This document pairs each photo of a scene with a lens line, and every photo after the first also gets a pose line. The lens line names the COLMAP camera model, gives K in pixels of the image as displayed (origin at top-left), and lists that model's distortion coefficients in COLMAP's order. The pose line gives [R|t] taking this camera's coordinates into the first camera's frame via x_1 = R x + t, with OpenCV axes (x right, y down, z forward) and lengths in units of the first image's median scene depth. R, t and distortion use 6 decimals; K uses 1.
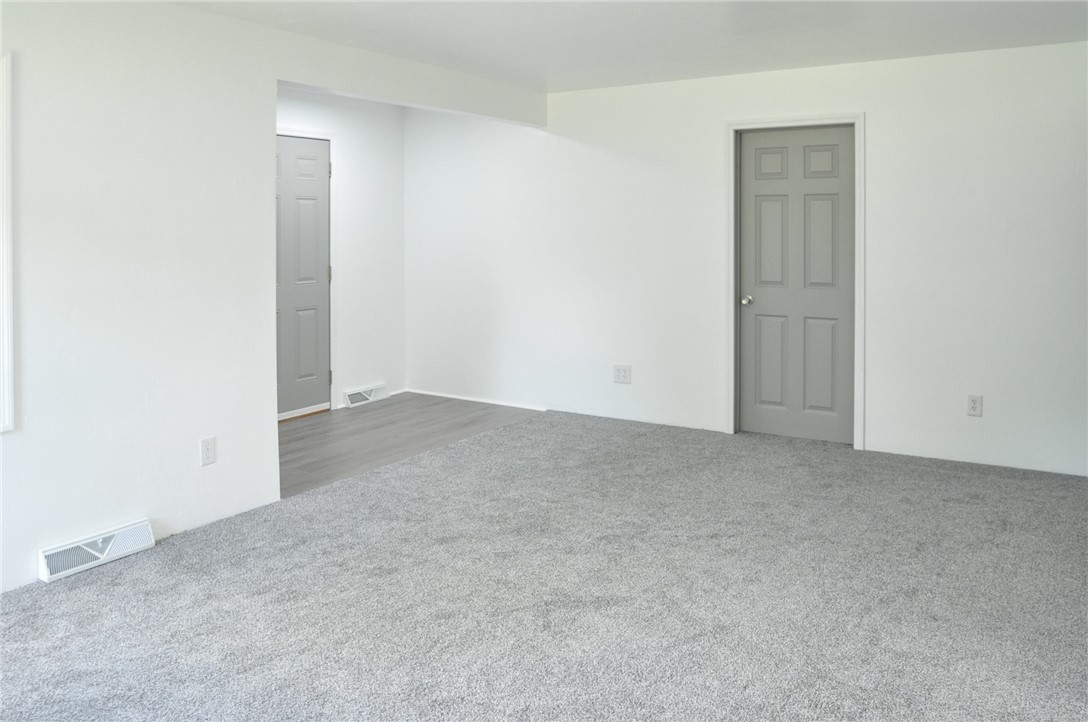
lens RADIAL K [[840.3, 0, 544.0], [0, 840.3, 361.0], [0, 0, 1]] dist [-0.072443, 0.030672]
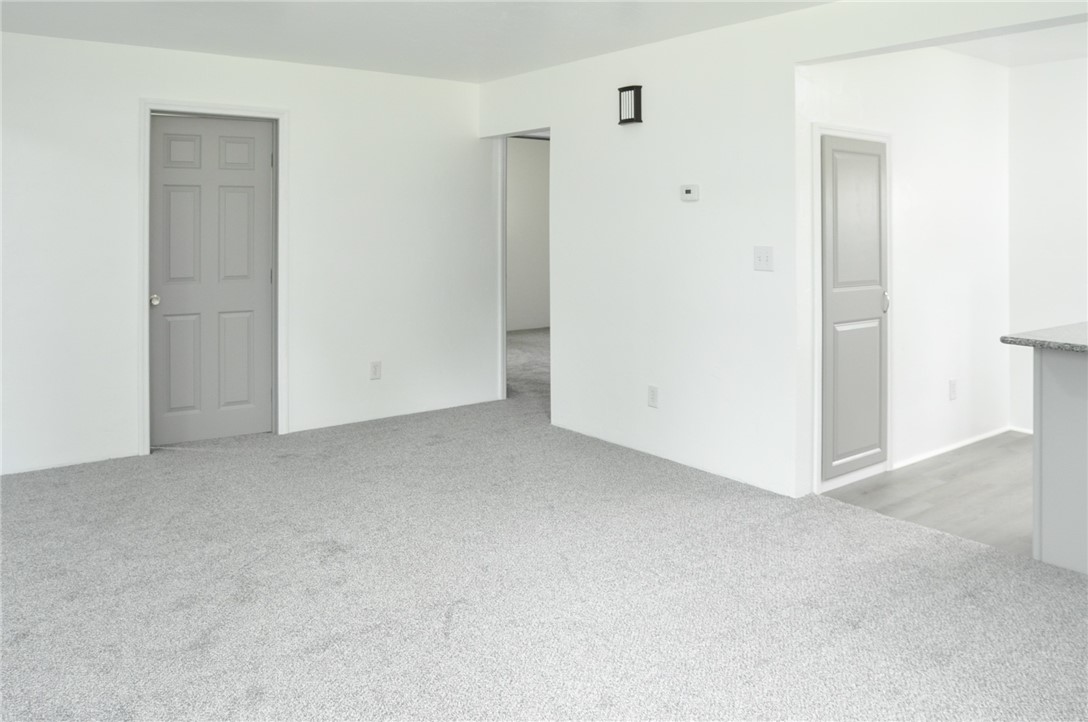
lens RADIAL K [[840.3, 0, 544.0], [0, 840.3, 361.0], [0, 0, 1]] dist [-0.072443, 0.030672]
pose [[0.354078, -0.144990, 0.923908, -0.608376], [0.137178, 0.985276, 0.102048, -0.059200], [-0.925101, 0.090607, 0.368754, 0.402519]]
